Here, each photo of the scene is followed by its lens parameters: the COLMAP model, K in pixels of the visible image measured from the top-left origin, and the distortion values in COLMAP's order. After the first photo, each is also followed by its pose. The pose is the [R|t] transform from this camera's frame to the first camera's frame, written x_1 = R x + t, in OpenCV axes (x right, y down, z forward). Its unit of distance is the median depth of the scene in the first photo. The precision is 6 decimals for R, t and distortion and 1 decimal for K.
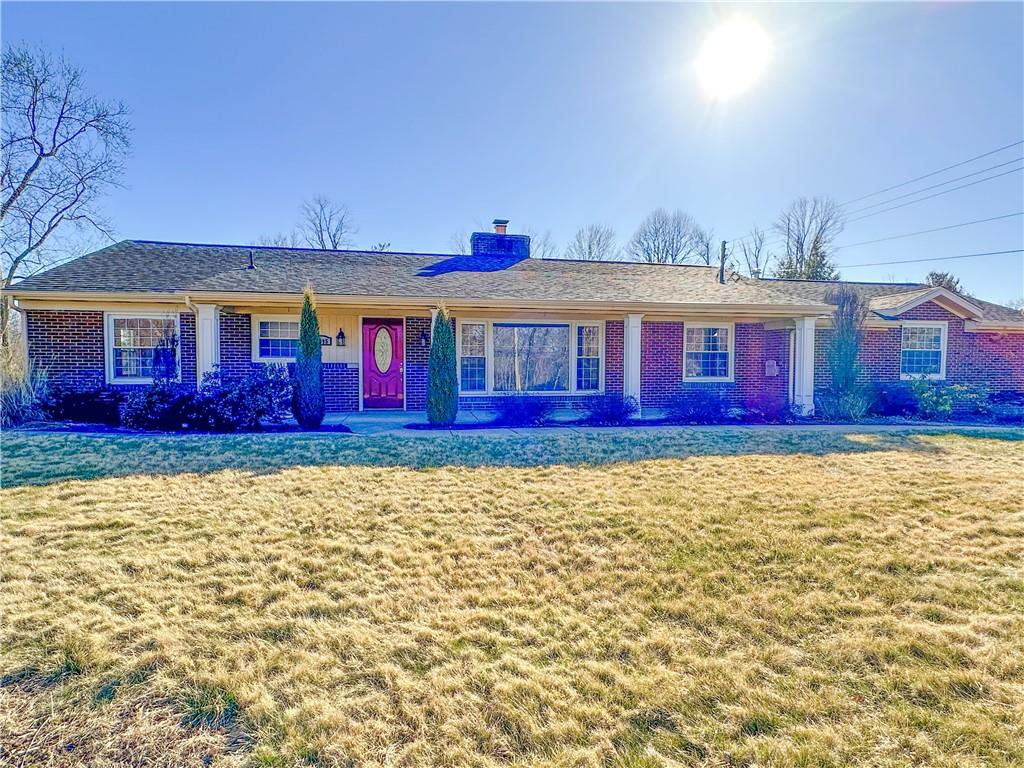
lens RADIAL K [[677.1, 0, 512.0], [0, 677.1, 384.0], [0, 0, 1]] dist [-0.008703, -0.000545]
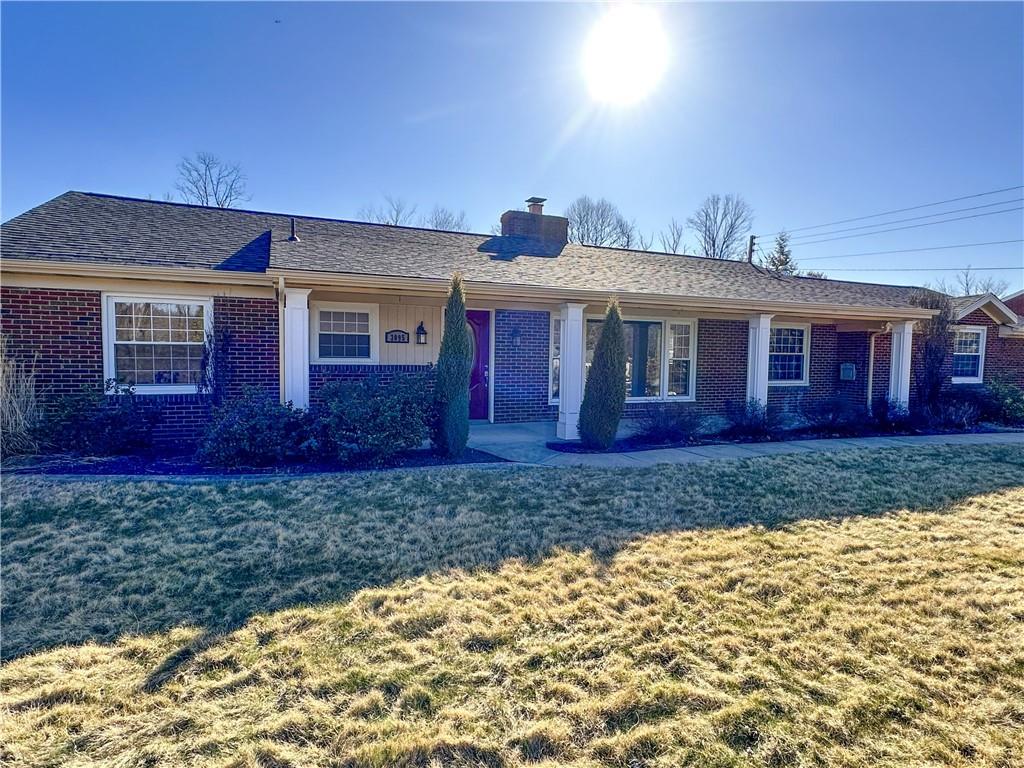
lens RADIAL K [[677.1, 0, 512.0], [0, 677.1, 384.0], [0, 0, 1]] dist [-0.008703, -0.000545]
pose [[0.966509, -0.002363, 0.256621, -0.317936], [-0.003698, 0.999726, 0.023131, -0.025563], [-0.256605, -0.023305, 0.966235, 0.183687]]
